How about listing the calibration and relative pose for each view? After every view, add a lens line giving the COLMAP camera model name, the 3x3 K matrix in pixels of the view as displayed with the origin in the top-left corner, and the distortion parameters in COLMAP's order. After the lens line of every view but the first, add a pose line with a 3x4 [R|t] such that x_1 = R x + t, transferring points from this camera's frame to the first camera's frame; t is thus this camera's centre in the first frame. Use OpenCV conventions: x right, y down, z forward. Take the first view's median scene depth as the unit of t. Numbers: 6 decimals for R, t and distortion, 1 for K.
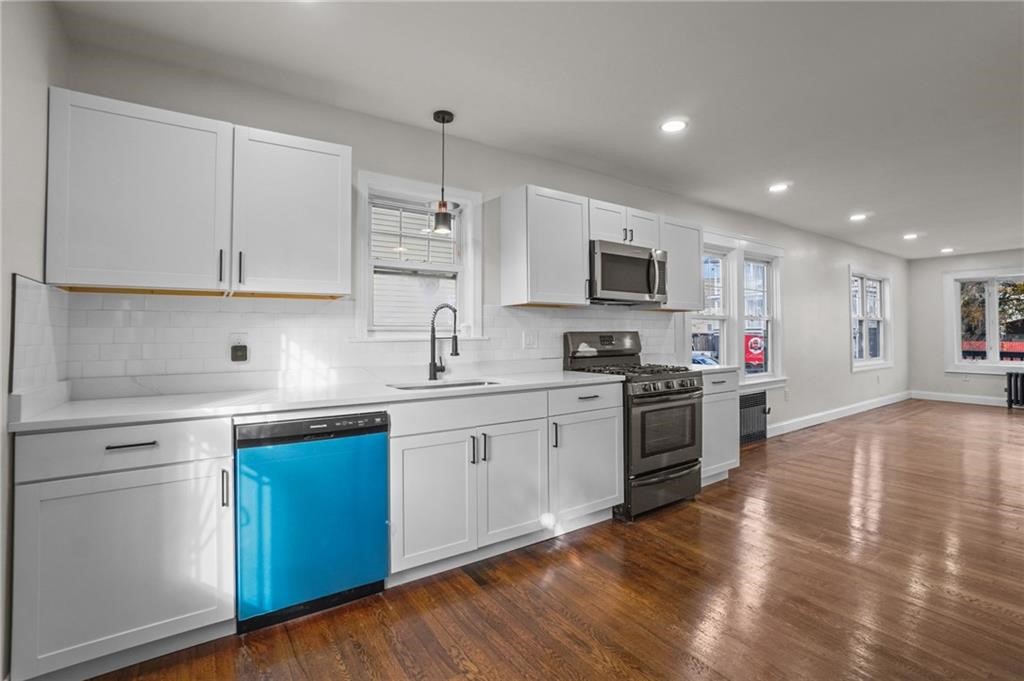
lens RADIAL K [[461.5, 0, 514.8], [0, 461.5, 338.7], [0, 0, 1]] dist [-0.064692, 0.026679]
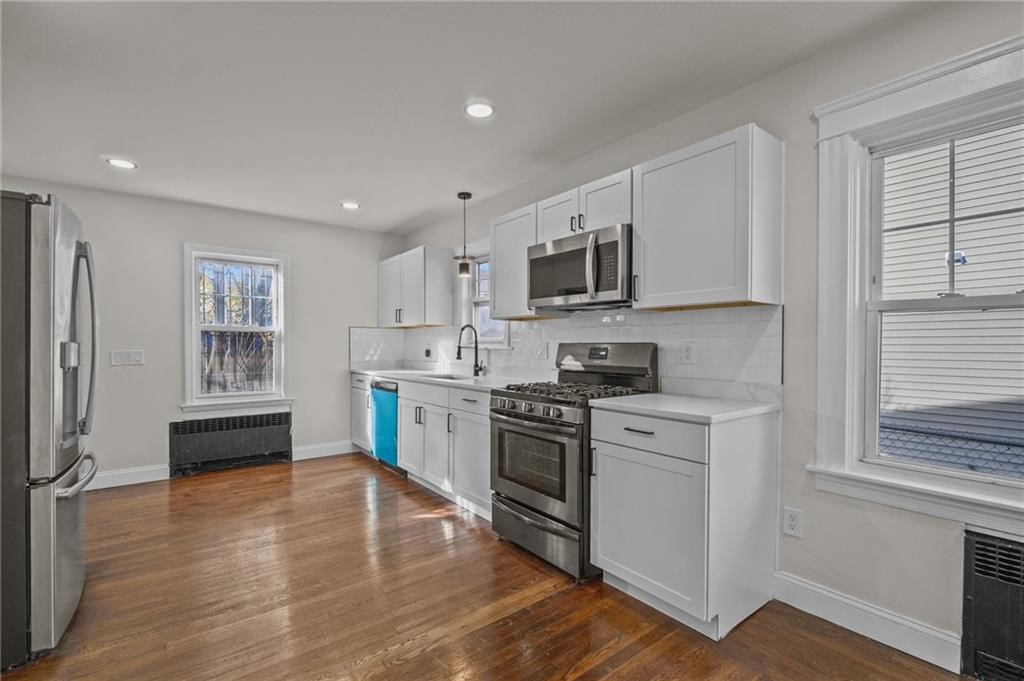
lens RADIAL K [[453.7, 0, 512.8], [0, 453.7, 366.9], [0, 0, 1]] dist [0.000381, 0.024538]
pose [[0.055020, 0.048662, -0.997299, 1.262358], [-0.017539, 0.998705, 0.047763, -0.011131], [0.998331, 0.014864, 0.055802, 1.017653]]
